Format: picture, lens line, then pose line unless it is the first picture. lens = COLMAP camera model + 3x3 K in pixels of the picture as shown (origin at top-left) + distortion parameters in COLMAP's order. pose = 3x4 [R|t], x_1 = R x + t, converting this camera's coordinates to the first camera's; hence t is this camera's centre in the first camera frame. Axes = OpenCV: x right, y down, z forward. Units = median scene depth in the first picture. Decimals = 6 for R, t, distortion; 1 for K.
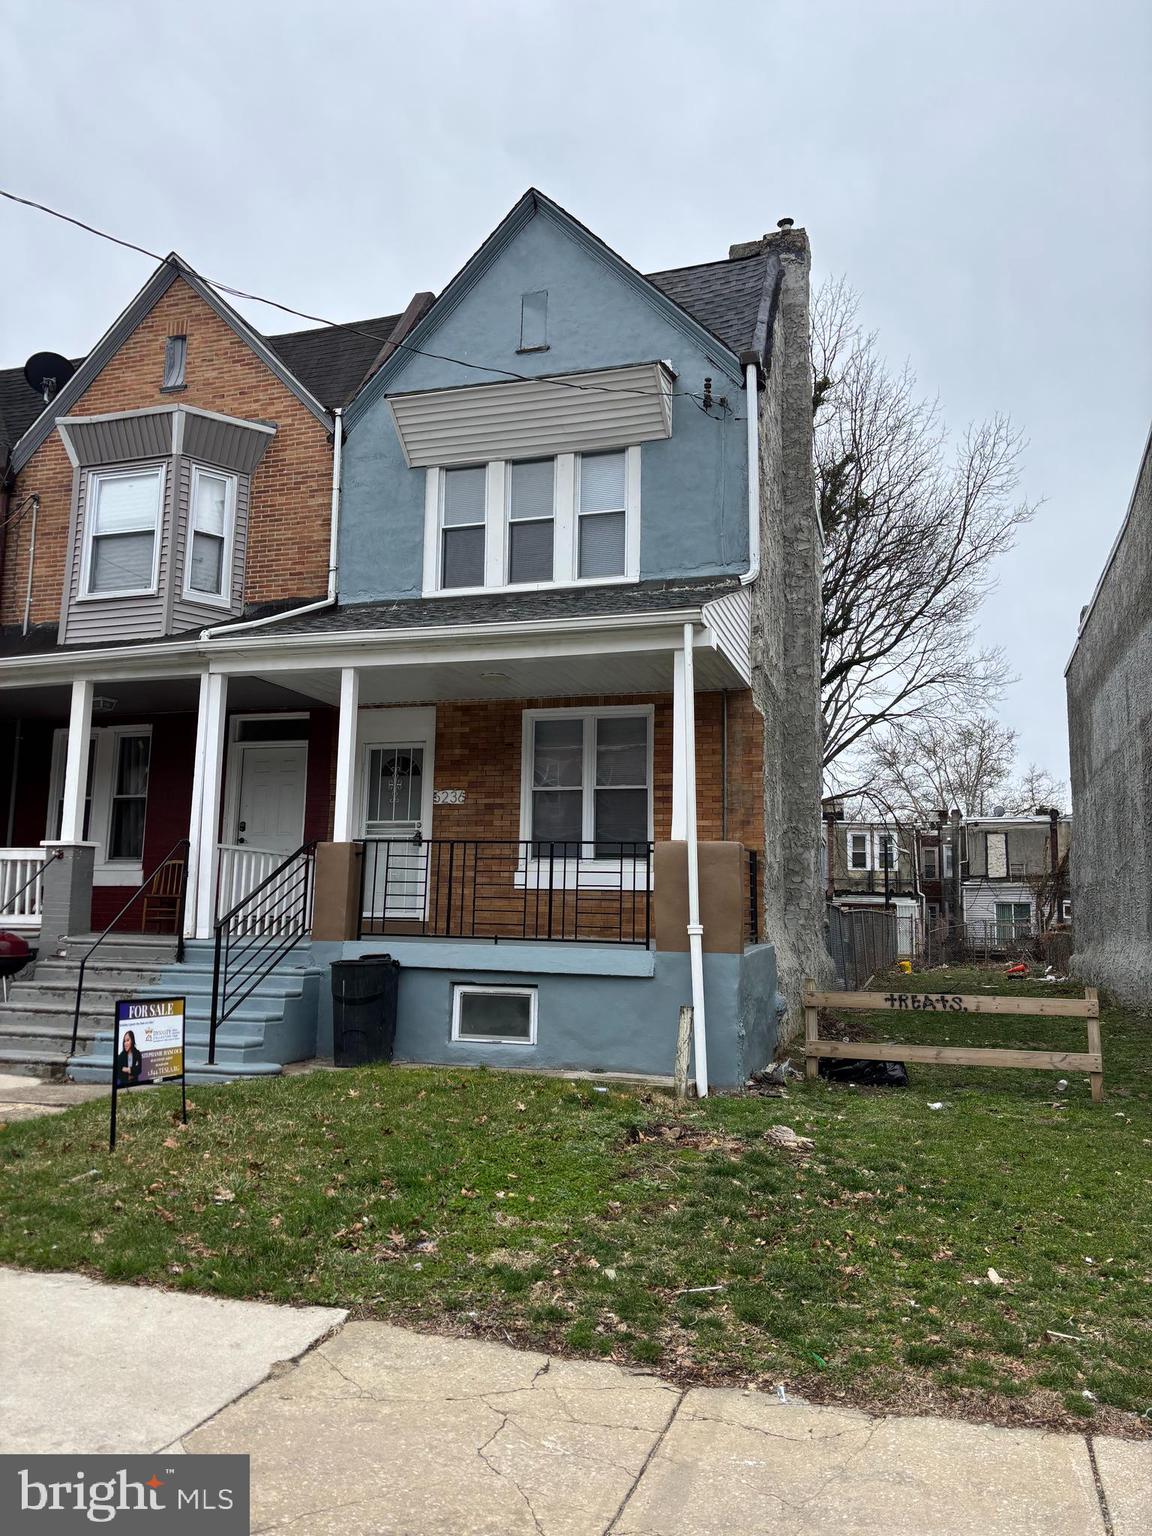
lens RADIAL K [[1163.6, 0, 571.7], [0, 1163.6, 761.9], [0, 0, 1]] dist [0.019287, -0.000961]
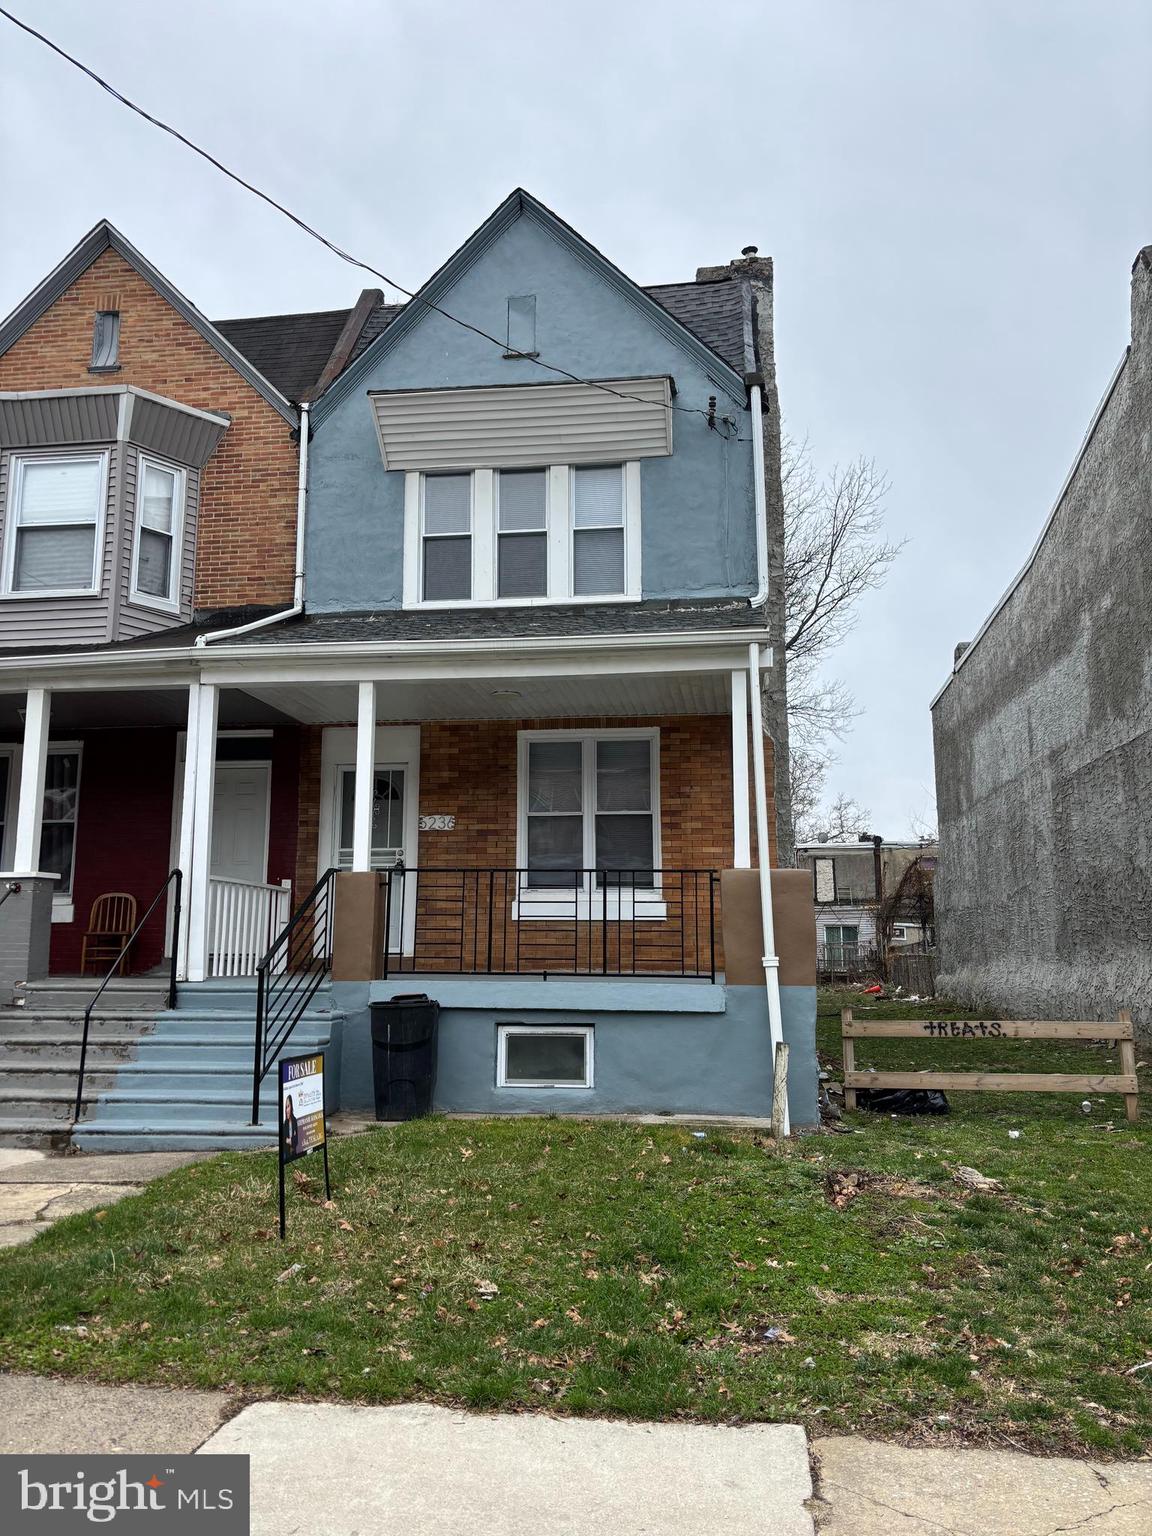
lens RADIAL K [[1162.2, 0, 576.0], [0, 1162.2, 768.0], [0, 0, 1]] dist [0.016589, 0.005997]
pose [[0.983035, 0.010813, 0.183098, -0.167105], [-0.007531, 0.999798, -0.018610, 0.002686], [-0.183262, 0.016915, 0.982919, 0.060323]]
